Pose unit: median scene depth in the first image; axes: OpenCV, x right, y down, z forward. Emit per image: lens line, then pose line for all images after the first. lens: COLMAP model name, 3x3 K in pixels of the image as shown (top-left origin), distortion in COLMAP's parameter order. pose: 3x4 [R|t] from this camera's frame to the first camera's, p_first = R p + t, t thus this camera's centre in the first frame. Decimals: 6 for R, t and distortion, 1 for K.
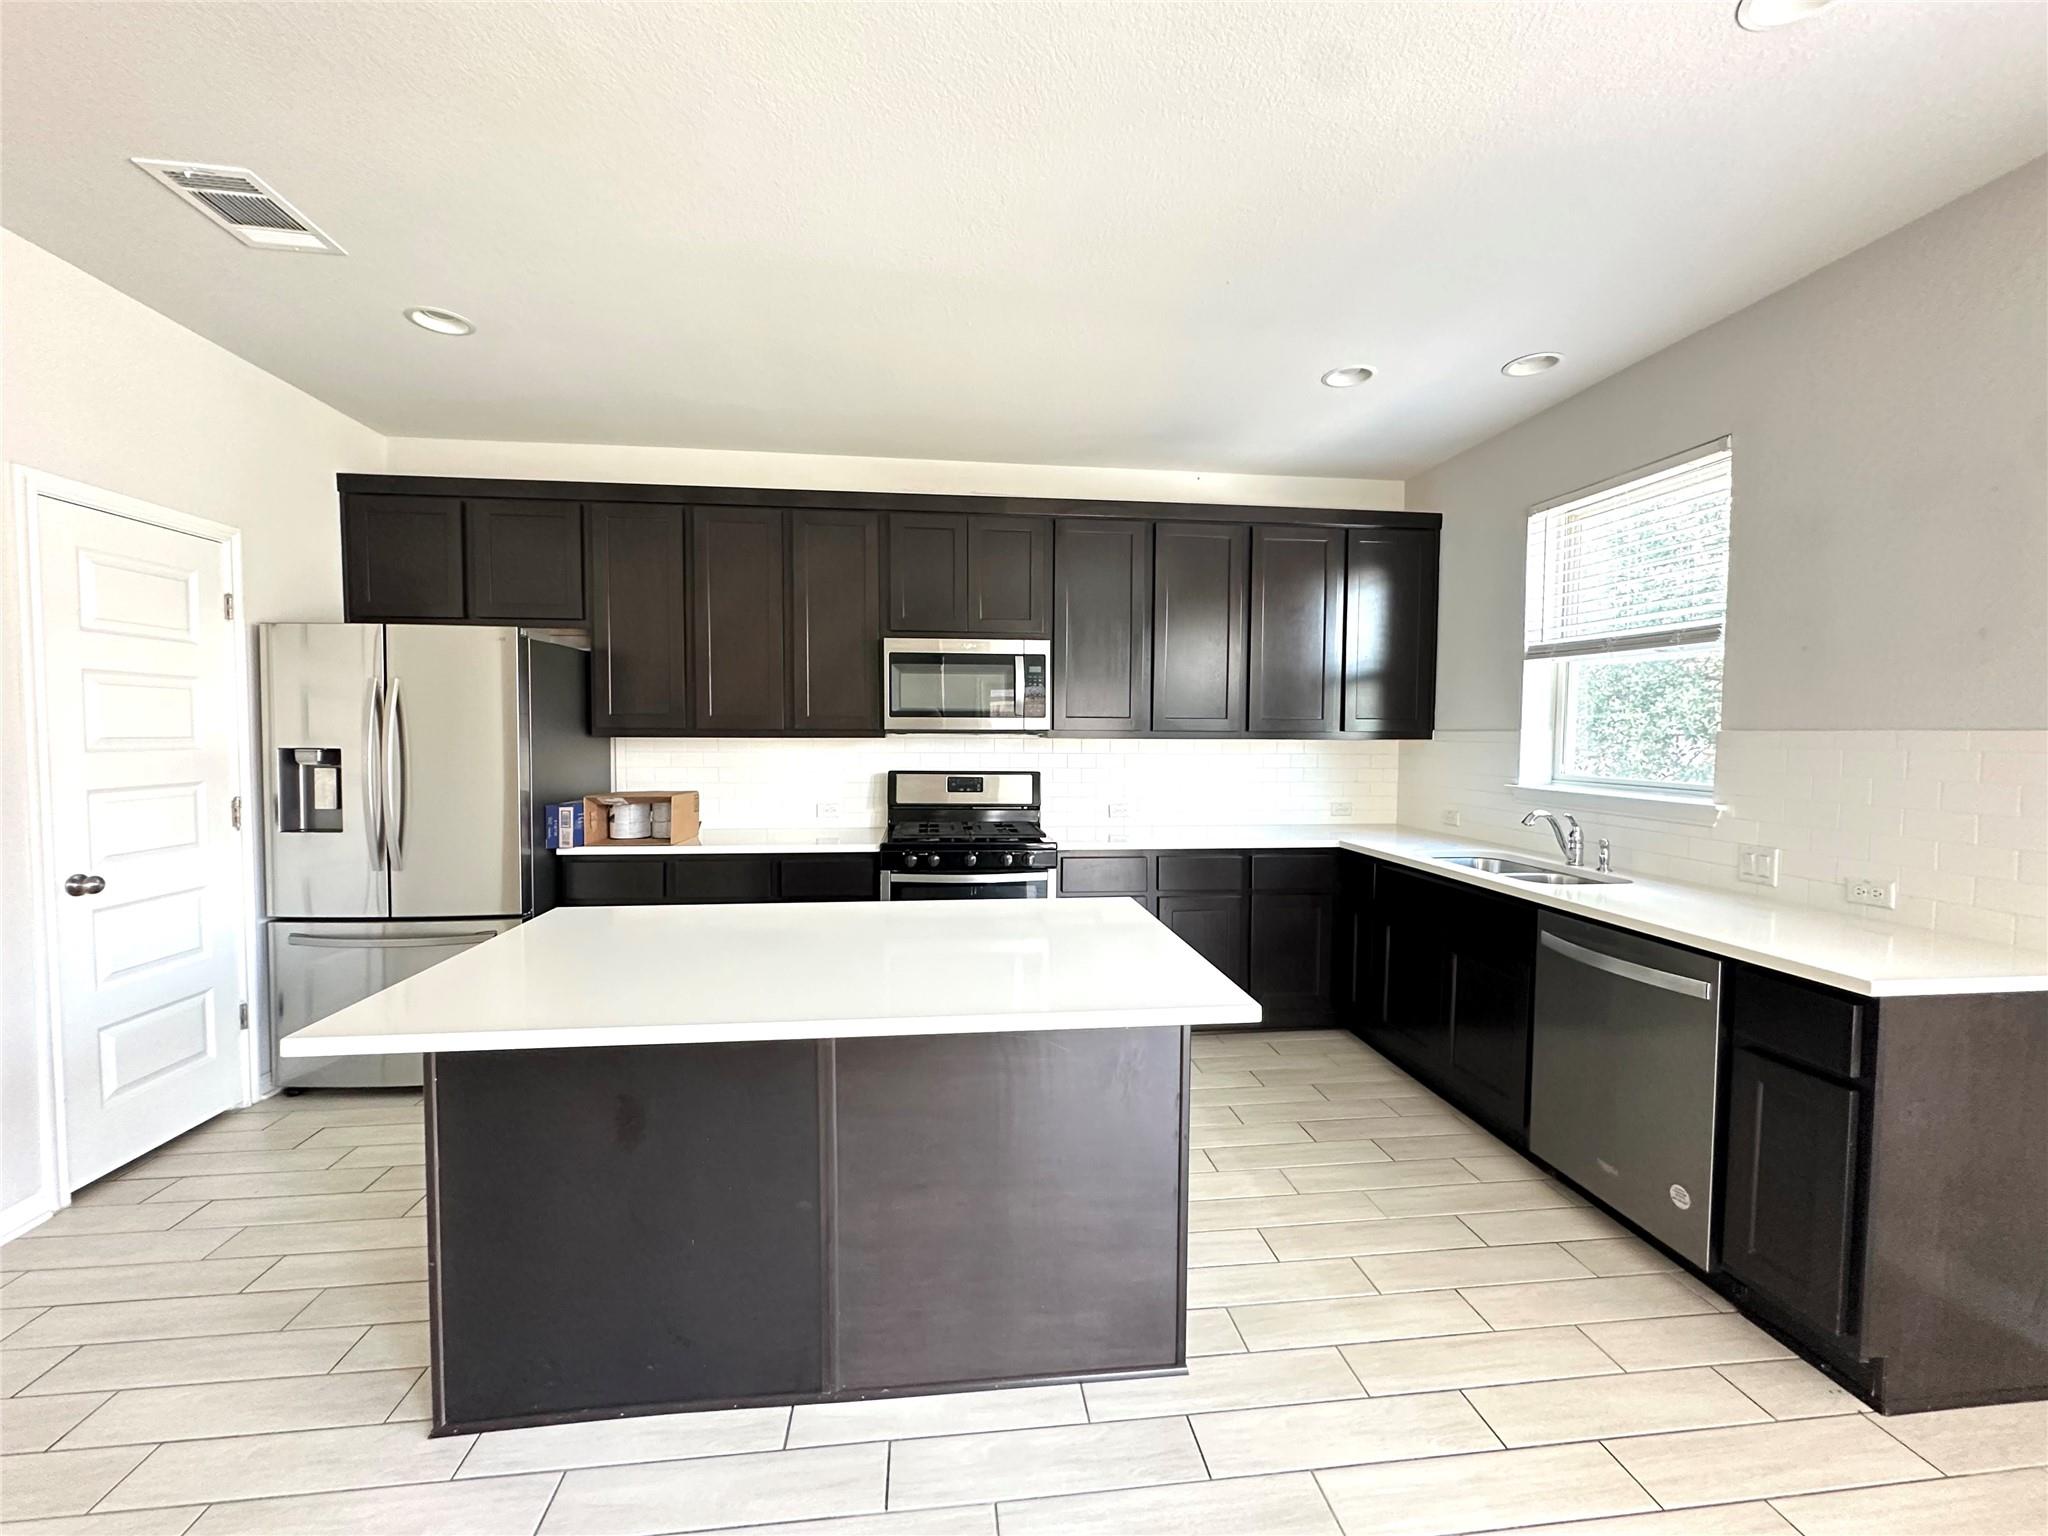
lens RADIAL K [[819.2, 0, 1028.7], [0, 819.2, 766.6], [0, 0, 1]] dist [0.000102, 0.000305]
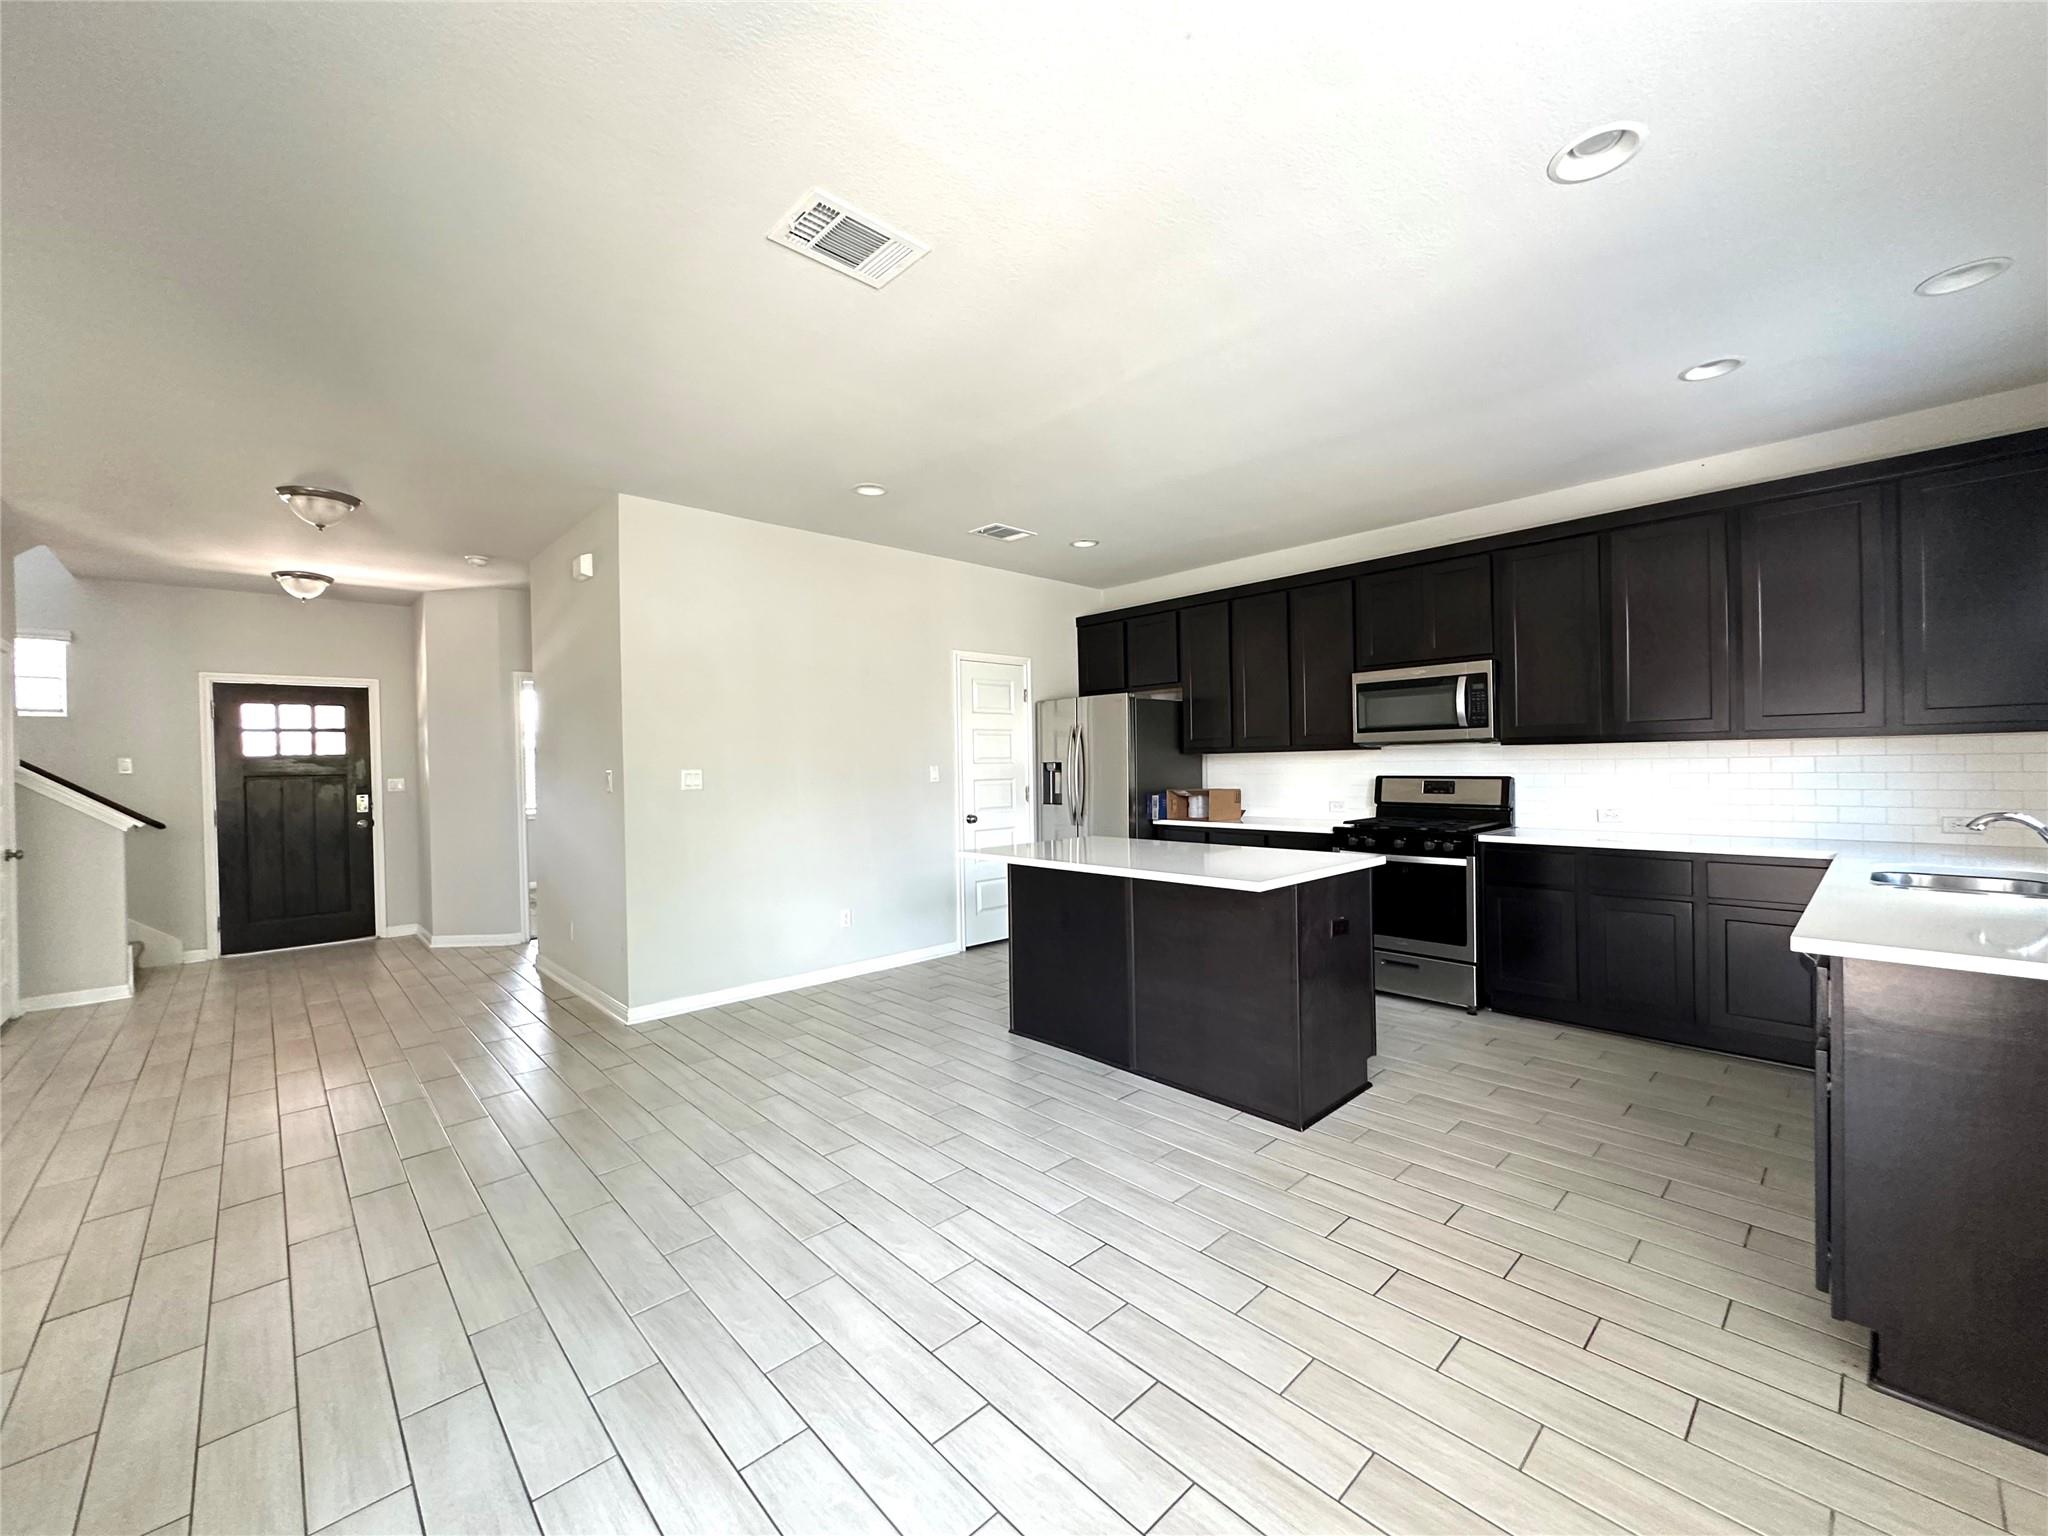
lens RADIAL K [[819.2, 0, 1029.9], [0, 819.2, 773.4], [0, 0, 1]] dist [0.000102, 0.000305]
pose [[0.601223, -0.006815, -0.799052, 0.588089], [-0.012471, 0.999762, -0.017910, 0.034699], [0.798984, 0.020733, 0.600995, -0.208287]]
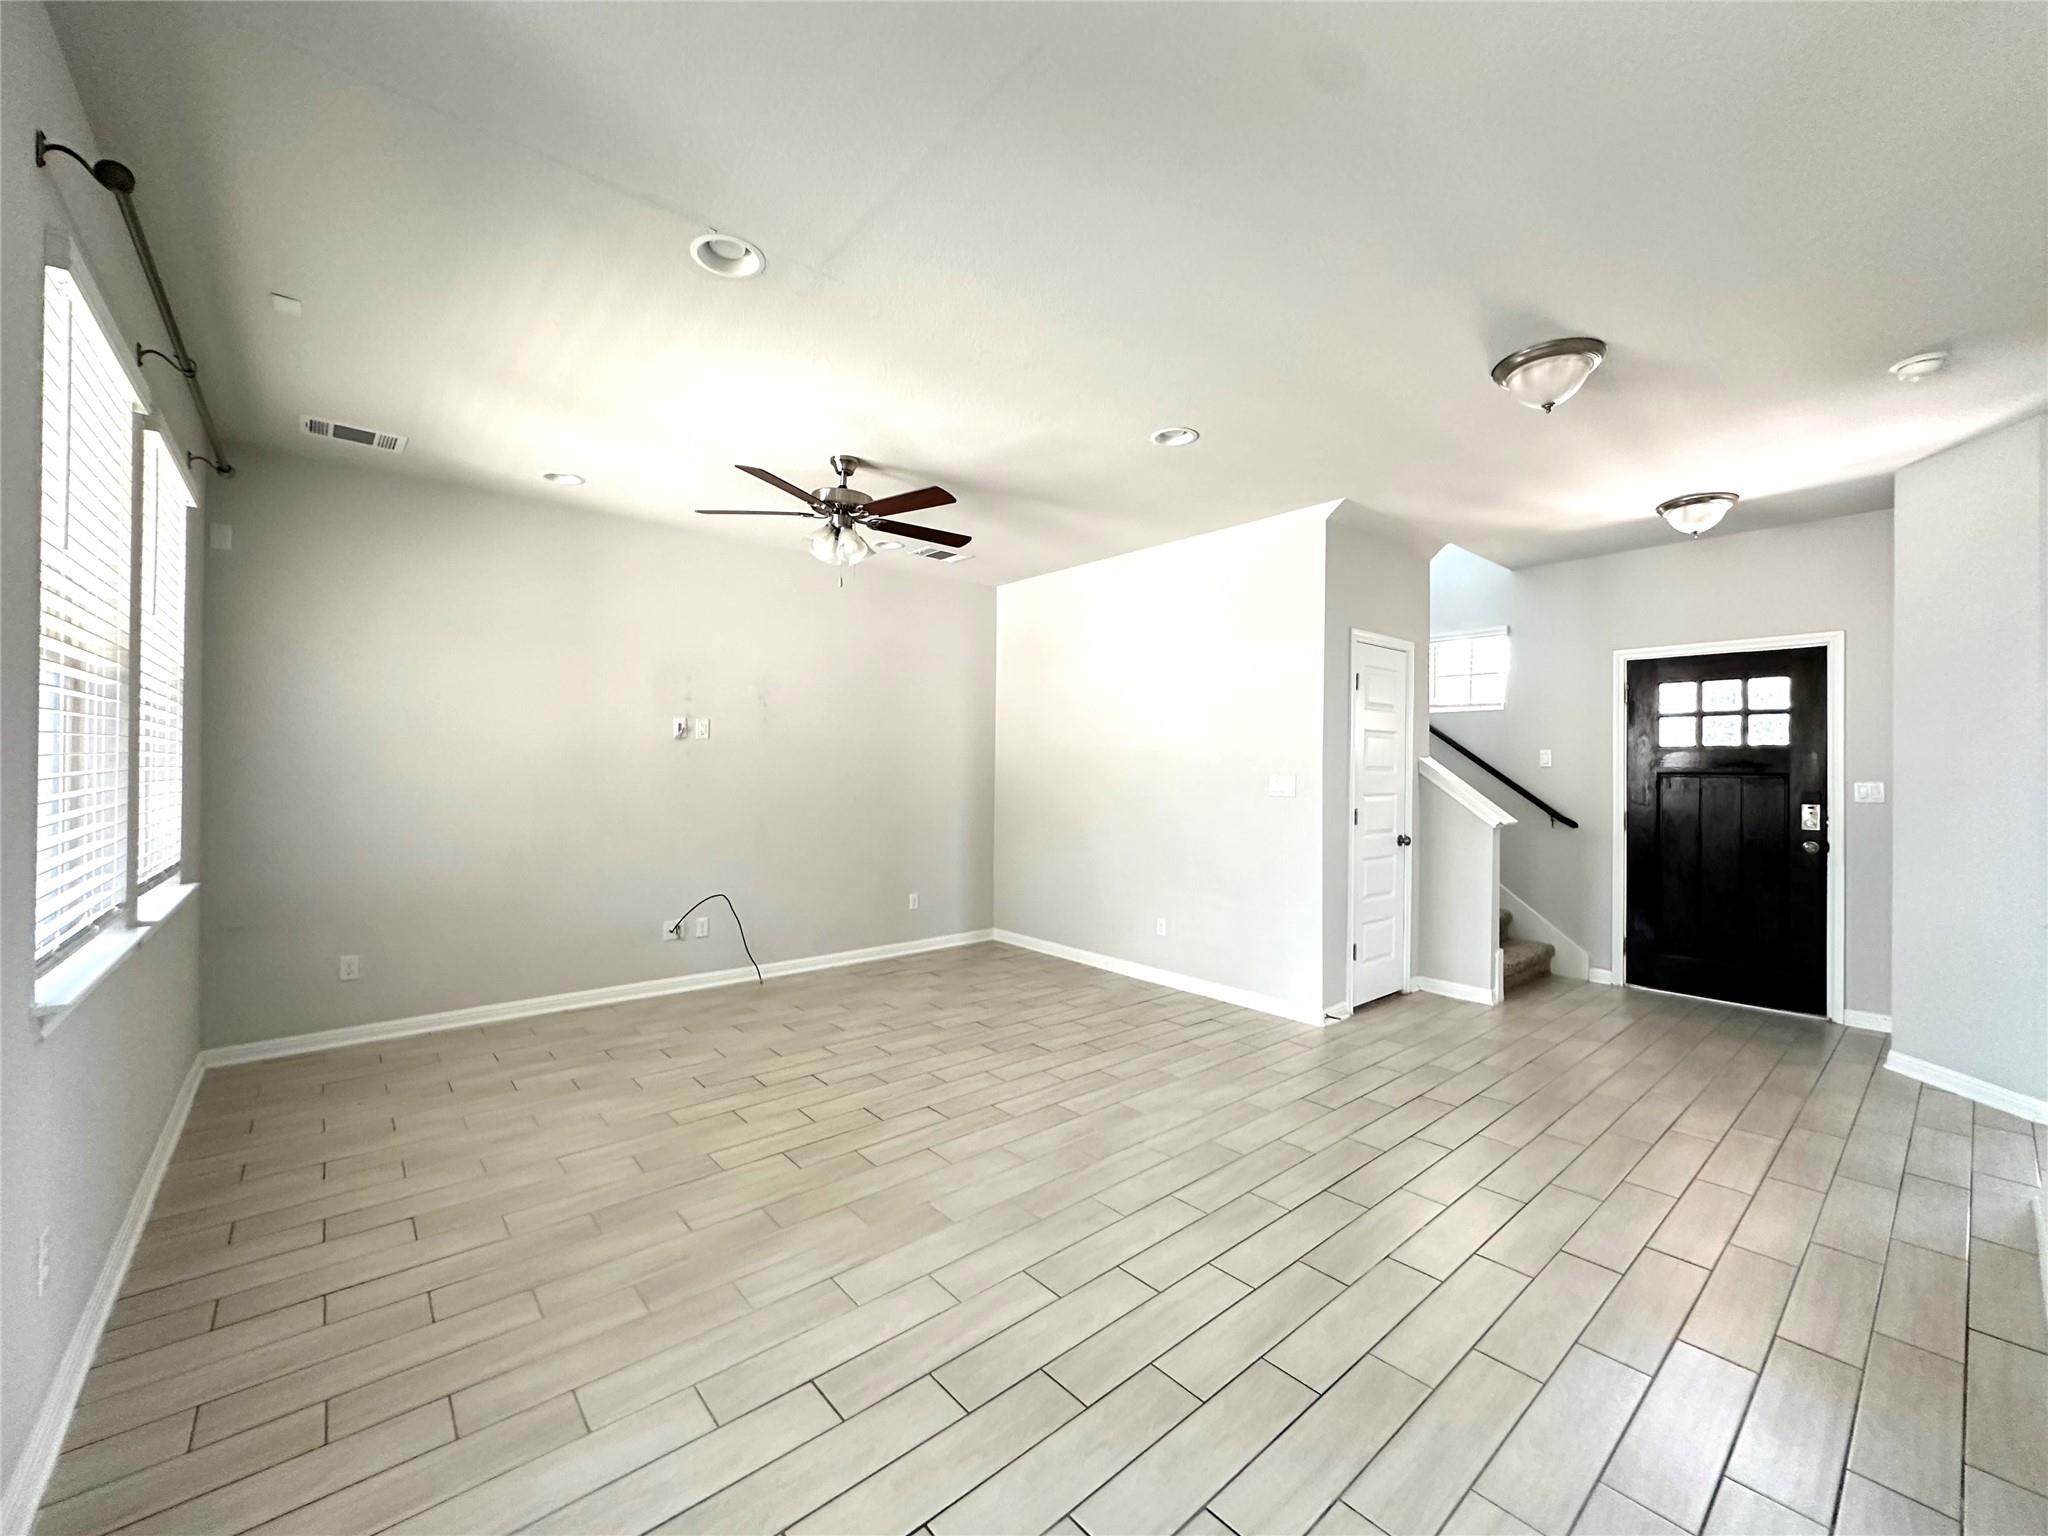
lens RADIAL K [[819.2, 0, 1030.6], [0, 819.2, 763.4], [0, 0, 1]] dist [0.000102, 0.000305]
pose [[-0.828603, -0.014112, -0.559659, -0.080877], [-0.038334, 0.998766, 0.031572, 0.012833], [0.558522, 0.047615, -0.828122, 0.061554]]
